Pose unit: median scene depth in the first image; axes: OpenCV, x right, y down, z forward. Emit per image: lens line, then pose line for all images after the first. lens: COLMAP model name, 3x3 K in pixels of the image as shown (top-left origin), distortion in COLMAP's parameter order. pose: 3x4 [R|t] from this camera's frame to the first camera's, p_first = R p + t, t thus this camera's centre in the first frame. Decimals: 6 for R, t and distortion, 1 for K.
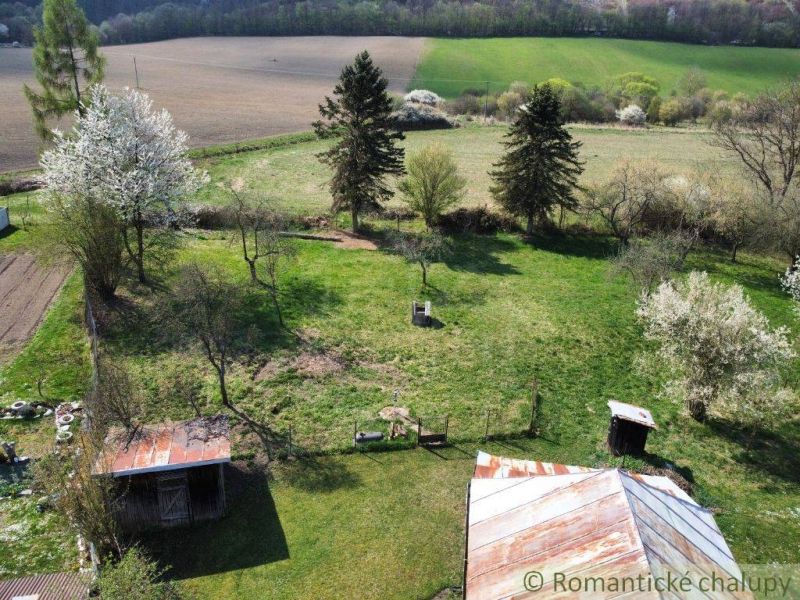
lens RADIAL K [[605.4, 0, 400.0], [0, 605.4, 300.0], [0, 0, 1]] dist [-0.005397, 0.002487]
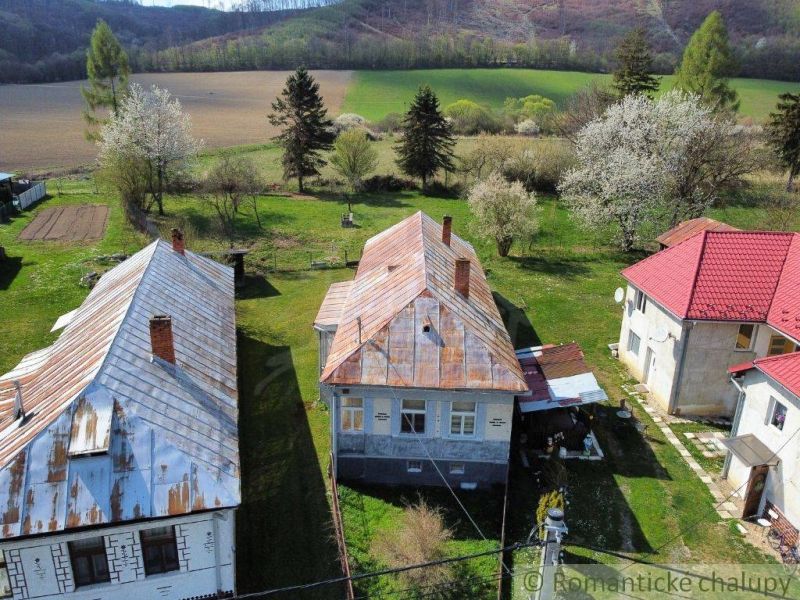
lens RADIAL K [[605.4, 0, 400.0], [0, 605.4, 300.0], [0, 0, 1]] dist [-0.005397, 0.002487]
pose [[0.993897, -0.052248, 0.097150, 0.005139], [0.057178, 0.997176, -0.048680, 0.225136], [-0.094332, 0.053938, 0.994079, -0.421198]]
